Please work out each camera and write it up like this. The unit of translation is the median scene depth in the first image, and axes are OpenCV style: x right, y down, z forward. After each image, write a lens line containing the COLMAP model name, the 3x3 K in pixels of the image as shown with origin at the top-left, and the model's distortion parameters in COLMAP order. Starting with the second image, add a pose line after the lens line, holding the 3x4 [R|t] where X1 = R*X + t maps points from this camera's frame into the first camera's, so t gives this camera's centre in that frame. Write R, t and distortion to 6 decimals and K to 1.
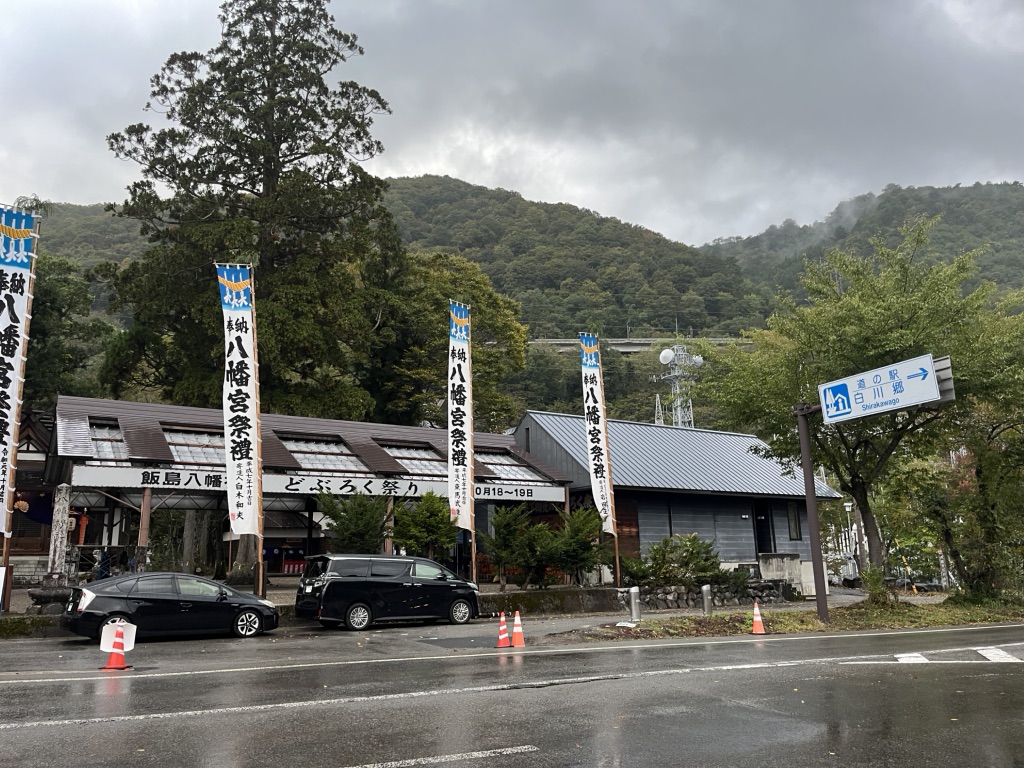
lens RADIAL K [[764.0, 0, 512.0], [0, 764.0, 384.0], [0, 0, 1]] dist [0.064671, -0.002513]
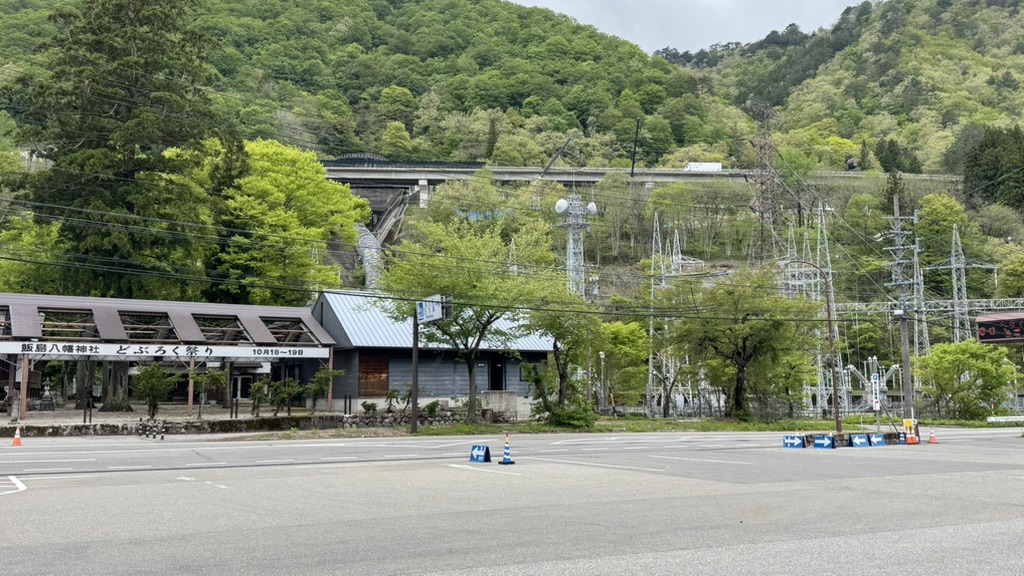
lens RADIAL K [[819.2, 0, 512.0], [0, 819.2, 288.0], [0, 0, 1]] dist [0.133472, -0.227546]
pose [[0.999667, 0.011747, 0.022992, 0.160079], [-0.014137, 0.994187, 0.106738, -0.064318], [-0.021605, -0.107027, 0.994021, -0.238597]]
